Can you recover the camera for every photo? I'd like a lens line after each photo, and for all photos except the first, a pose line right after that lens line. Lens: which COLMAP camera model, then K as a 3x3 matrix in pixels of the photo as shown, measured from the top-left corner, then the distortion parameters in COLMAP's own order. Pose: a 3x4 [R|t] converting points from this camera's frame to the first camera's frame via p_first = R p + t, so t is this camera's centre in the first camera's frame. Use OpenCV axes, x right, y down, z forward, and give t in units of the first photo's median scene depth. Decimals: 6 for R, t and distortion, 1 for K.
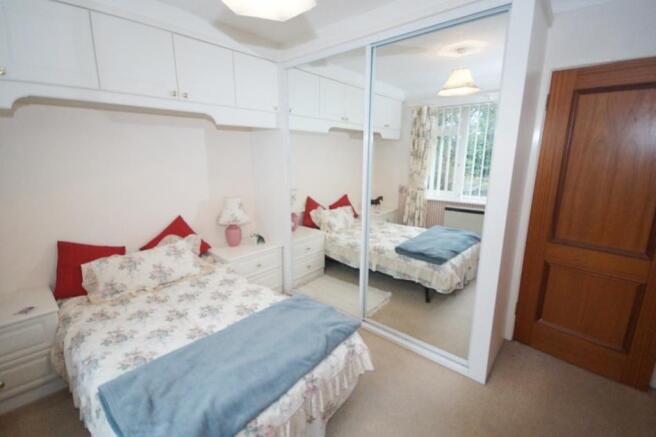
lens RADIAL K [[290.6, 0, 324.4], [0, 290.6, 217.2], [0, 0, 1]] dist [-0.001770, -0.000463]
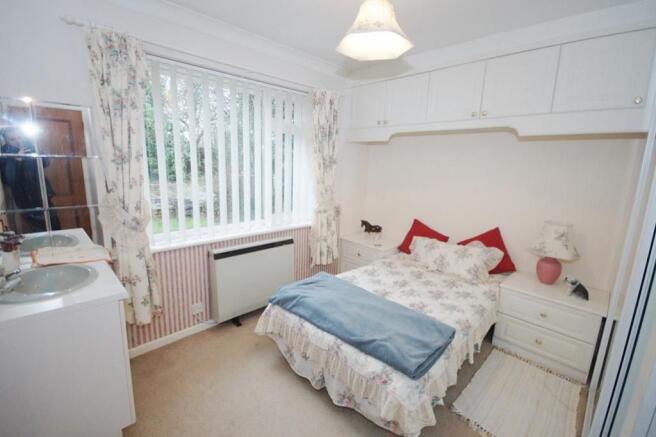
lens RADIAL K [[290.6, 0, 324.4], [0, 290.6, 217.2], [0, 0, 1]] dist [-0.001770, -0.000463]
pose [[-0.067699, 0.185078, -0.980389, 0.677507], [-0.243995, 0.949735, 0.196139, -0.115375], [0.967411, 0.252489, -0.019138, 0.530162]]
